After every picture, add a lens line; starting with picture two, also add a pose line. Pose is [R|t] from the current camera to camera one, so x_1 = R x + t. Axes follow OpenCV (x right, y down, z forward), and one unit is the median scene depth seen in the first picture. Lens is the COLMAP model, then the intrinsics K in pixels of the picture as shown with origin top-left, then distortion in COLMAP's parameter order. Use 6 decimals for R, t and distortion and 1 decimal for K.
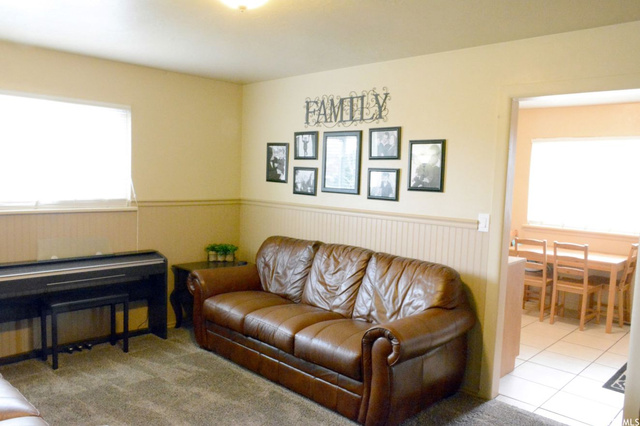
lens RADIAL K [[501.4, 0, 320.0], [0, 501.4, 213.0], [0, 0, 1]] dist [-0.006991, -0.001837]
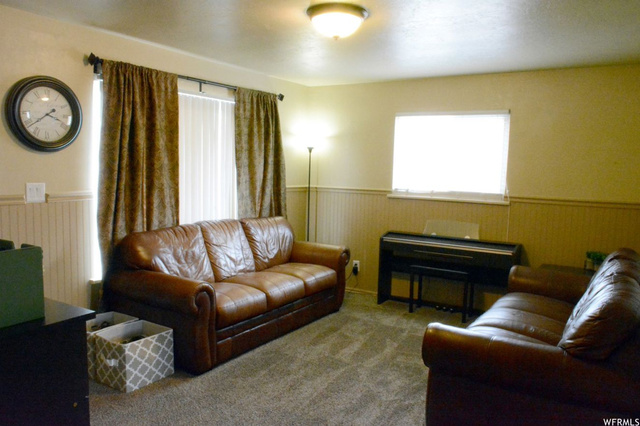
lens RADIAL K [[501.4, 0, 320.0], [0, 501.4, 213.0], [0, 0, 1]] dist [-0.006991, -0.001837]
pose [[0.218043, 0.074328, -0.973105, 0.611151], [-0.095349, 0.993948, 0.054555, -0.008417], [0.971270, 0.080890, 0.223810, 0.361784]]
